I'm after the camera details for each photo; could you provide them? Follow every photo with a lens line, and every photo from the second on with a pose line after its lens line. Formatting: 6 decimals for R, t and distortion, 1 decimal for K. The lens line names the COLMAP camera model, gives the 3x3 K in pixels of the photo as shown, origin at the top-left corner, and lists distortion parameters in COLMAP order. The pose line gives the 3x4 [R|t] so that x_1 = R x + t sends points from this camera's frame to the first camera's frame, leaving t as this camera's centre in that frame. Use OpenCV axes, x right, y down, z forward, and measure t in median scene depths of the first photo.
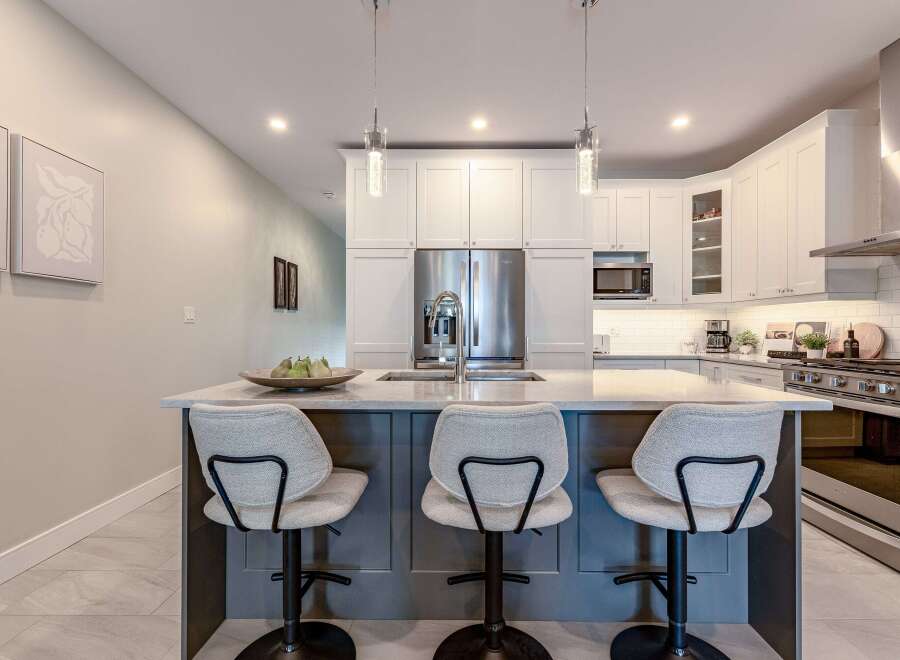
lens RADIAL K [[360.3, 0, 451.7], [0, 360.3, 328.1], [0, 0, 1]] dist [0.000571, -0.000024]
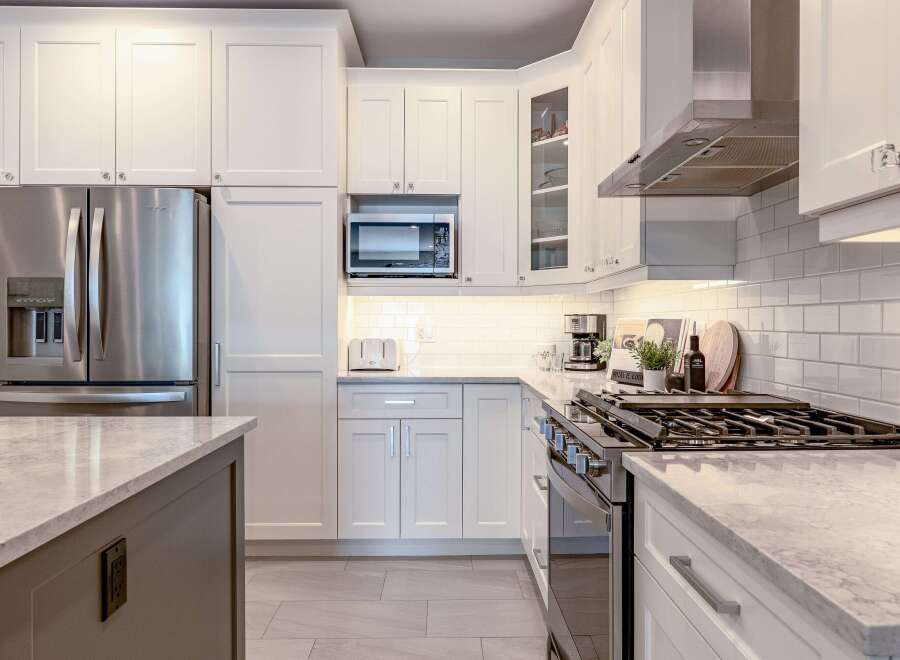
lens RADIAL K [[527.9, 0, 450.2], [0, 527.9, 330.1], [0, 0, 1]] dist [-0.002053, -0.003114]
pose [[0.999713, 0.002973, 0.023756, 0.541582], [-0.003326, 0.999884, 0.014844, -0.009525], [-0.023709, -0.014919, 0.999608, 0.162967]]
